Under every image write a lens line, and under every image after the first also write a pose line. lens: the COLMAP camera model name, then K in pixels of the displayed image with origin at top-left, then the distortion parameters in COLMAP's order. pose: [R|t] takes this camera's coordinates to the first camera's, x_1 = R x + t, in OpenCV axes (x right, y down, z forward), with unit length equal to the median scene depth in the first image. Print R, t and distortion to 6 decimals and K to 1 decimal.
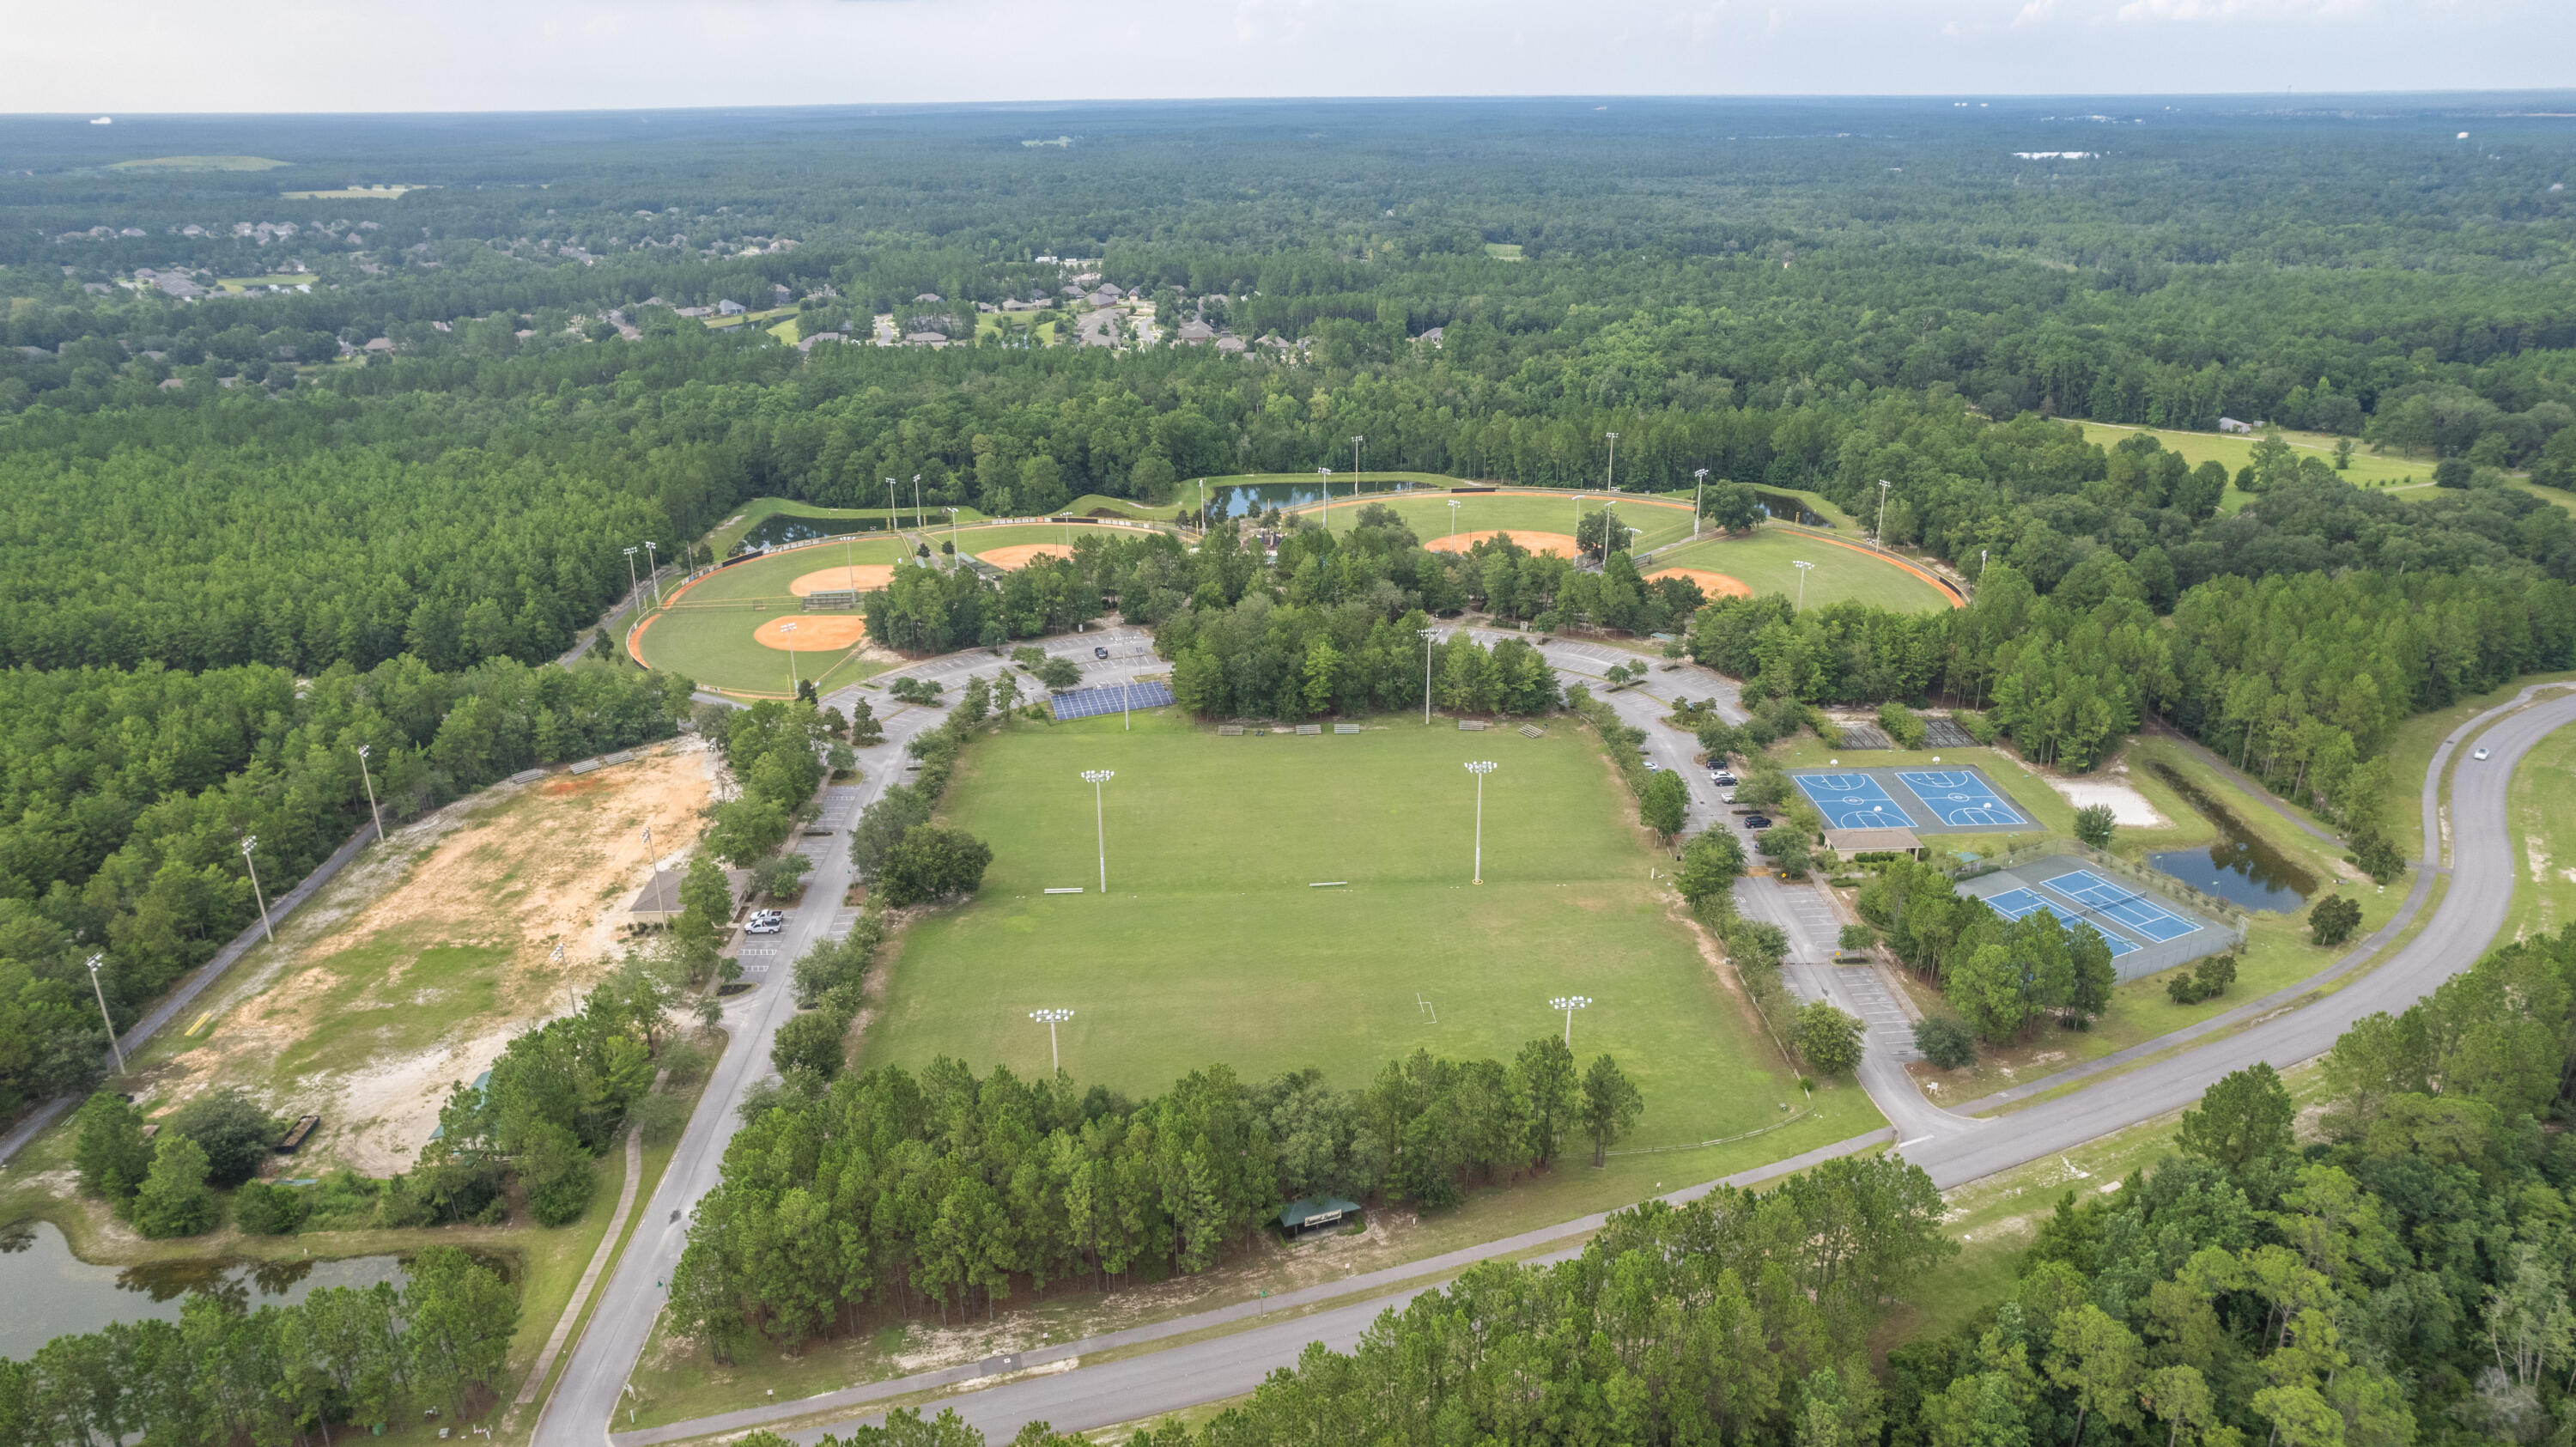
lens RADIAL K [[1649.1, 0, 1288.0], [0, 1649.1, 723.5], [0, 0, 1]] dist [-0.077058, 0.086620]
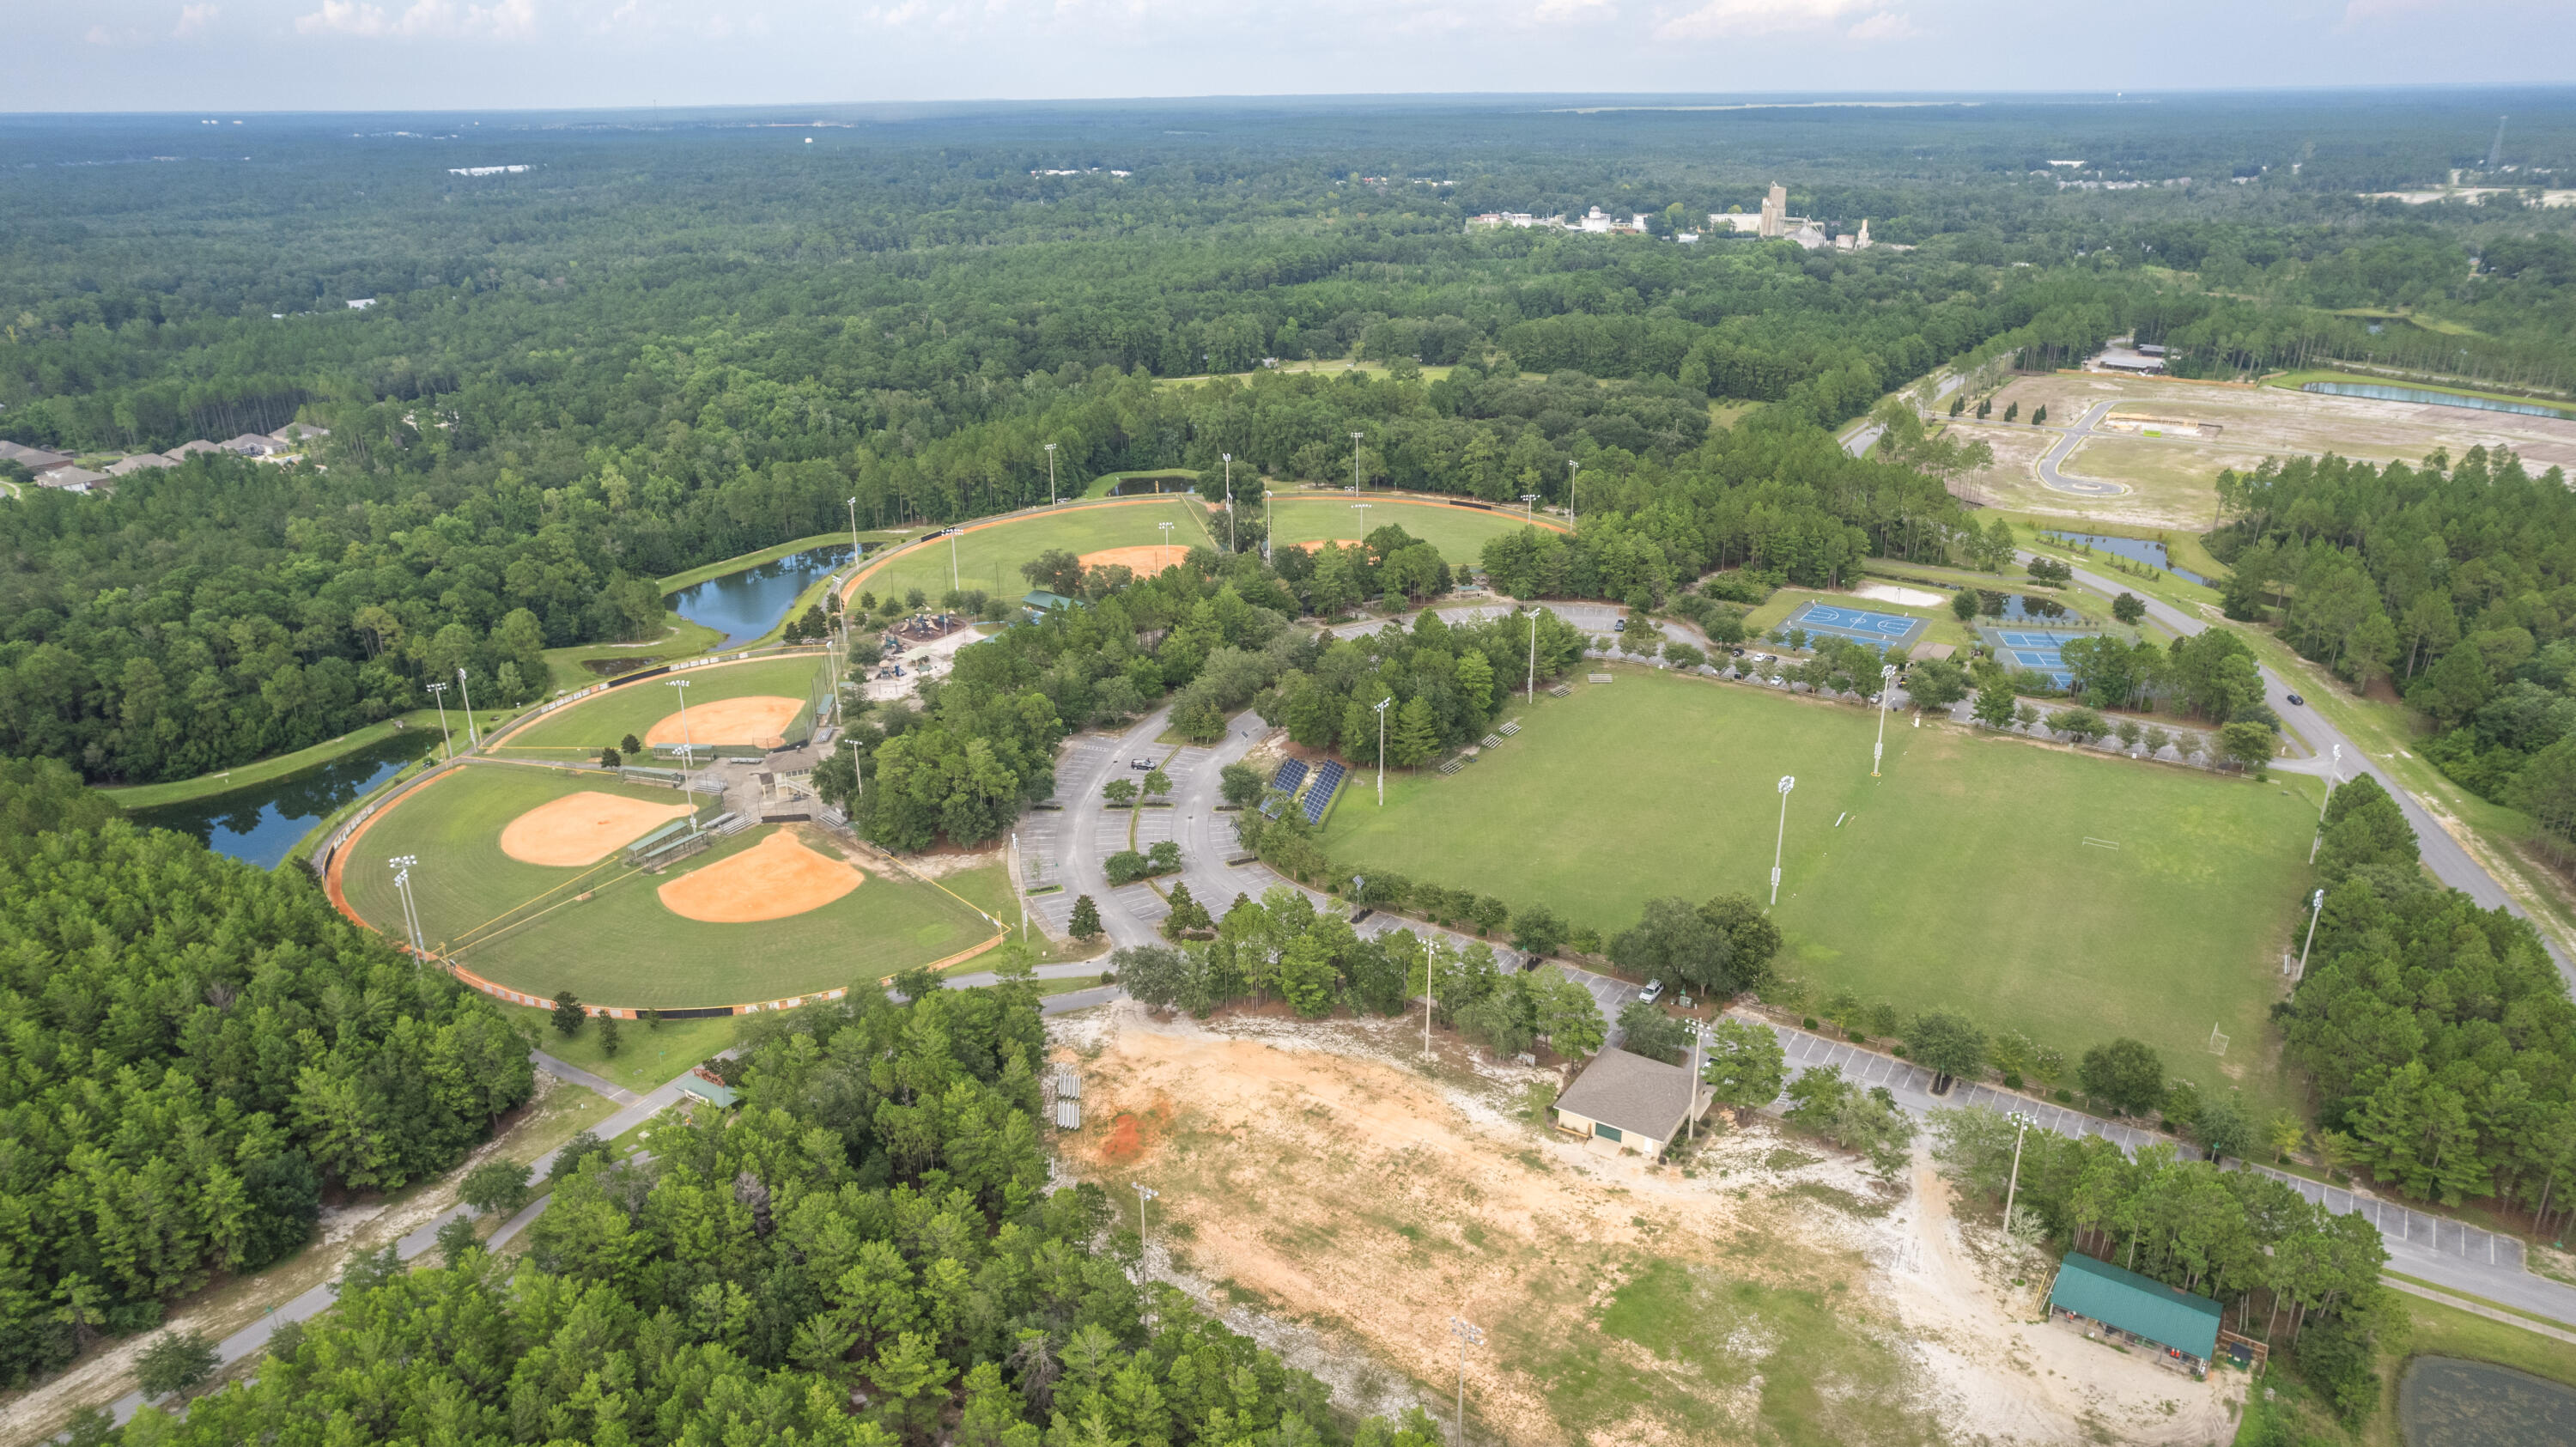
lens RADIAL K [[1649.1, 0, 1288.0], [0, 1649.1, 723.5], [0, 0, 1]] dist [-0.077058, 0.086620]
pose [[0.572570, -0.295056, 0.764922, -0.616082], [0.301795, 0.943336, 0.137972, -0.135938], [-0.762288, 0.151851, 0.629173, 0.369816]]
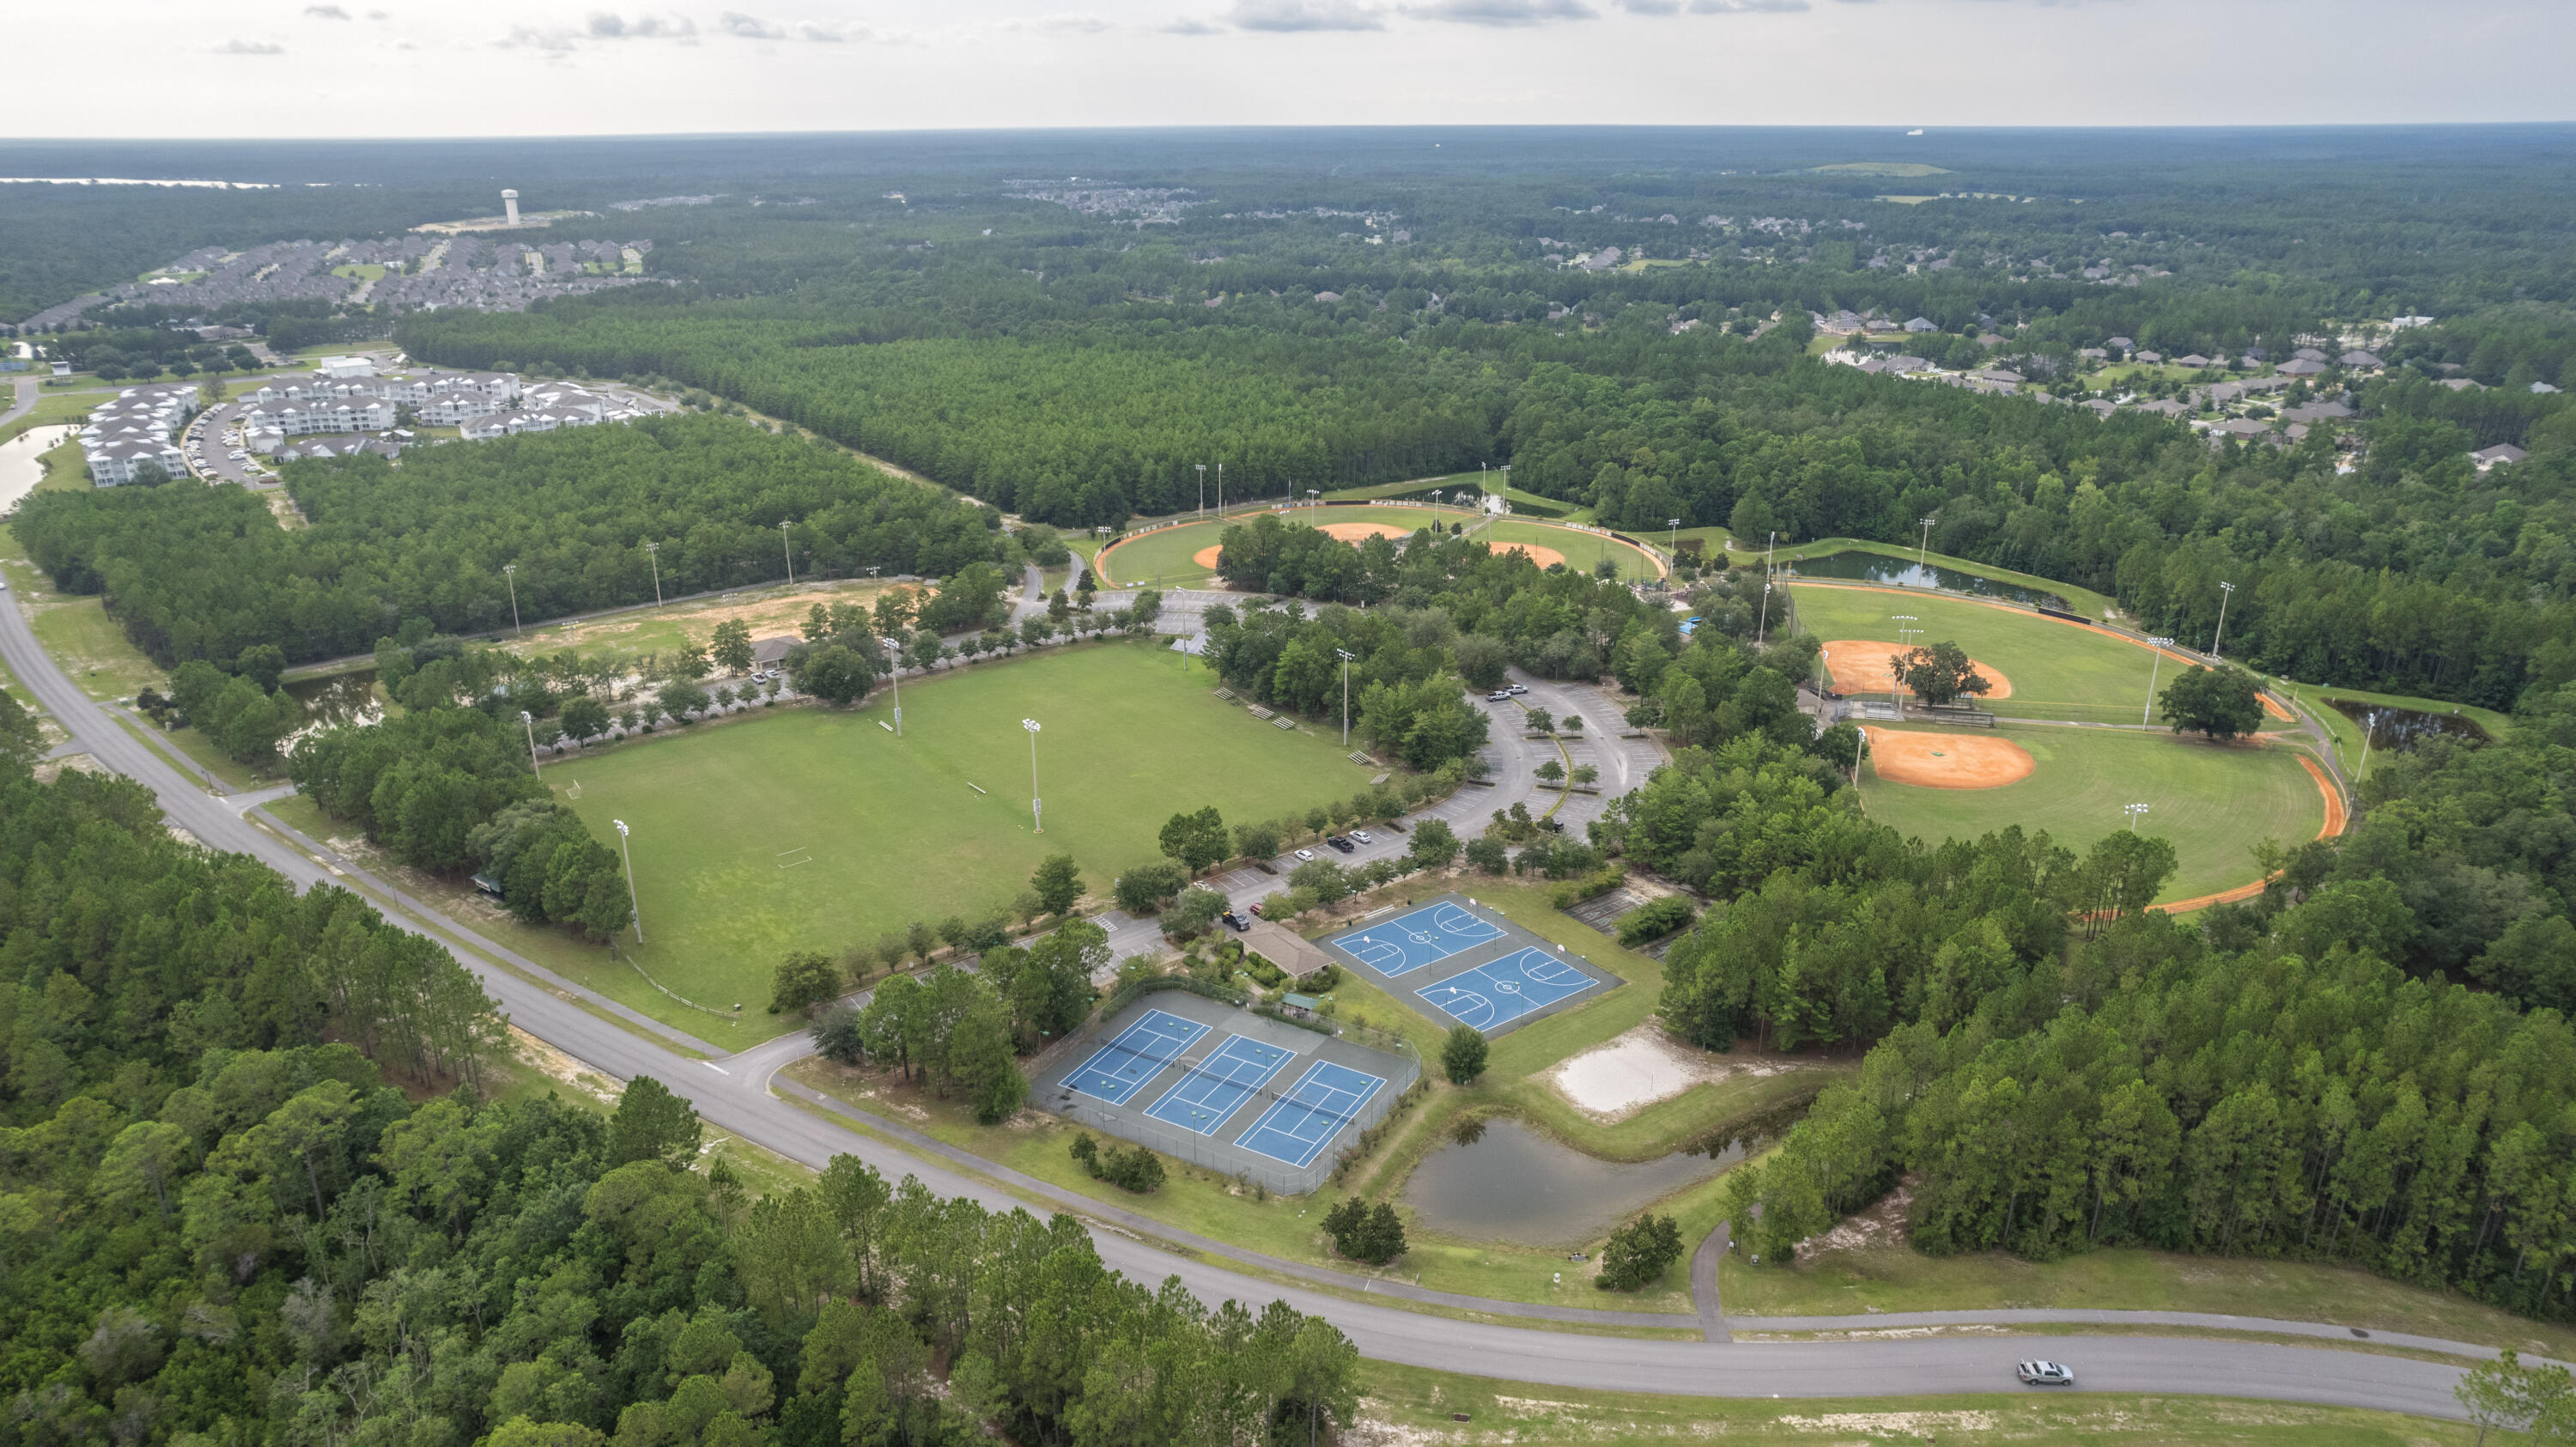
lens RADIAL K [[1649.1, 0, 1288.0], [0, 1649.1, 723.5], [0, 0, 1]] dist [-0.077058, 0.086620]
pose [[0.564380, 0.293283, -0.771661, 0.666322], [-0.299014, 0.943915, 0.140058, -0.113168], [0.769458, 0.151691, 0.620422, 0.275946]]
